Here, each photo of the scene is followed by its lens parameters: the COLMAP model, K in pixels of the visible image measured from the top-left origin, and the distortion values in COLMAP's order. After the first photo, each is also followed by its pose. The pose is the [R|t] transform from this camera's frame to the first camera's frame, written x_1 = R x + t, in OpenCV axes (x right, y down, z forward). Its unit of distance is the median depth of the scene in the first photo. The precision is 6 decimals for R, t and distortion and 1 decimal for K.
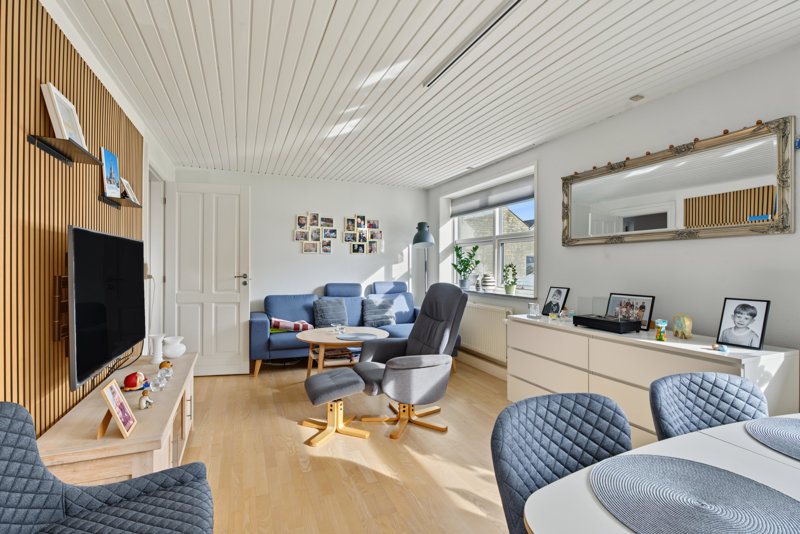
lens RADIAL K [[382.2, 0, 401.9], [0, 382.2, 266.1], [0, 0, 1]] dist [0.000945, 0.000079]
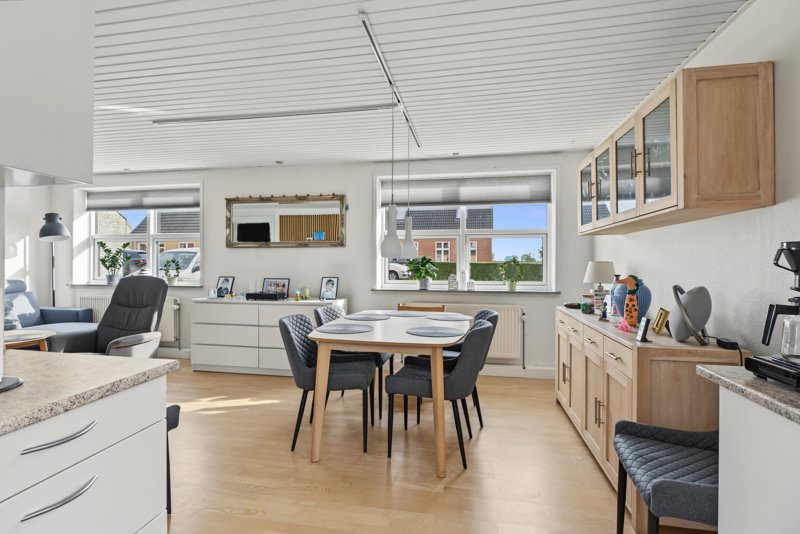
lens RADIAL K [[307.5, 0, 402.1], [0, 307.5, 266.1], [0, 0, 1]] dist [0.009523, 0.000036]
pose [[0.525628, -0.011728, 0.850634, -0.206505], [-0.000157, 0.999904, 0.013883, 0.000739], [-0.850715, -0.007431, 0.525575, -0.143389]]
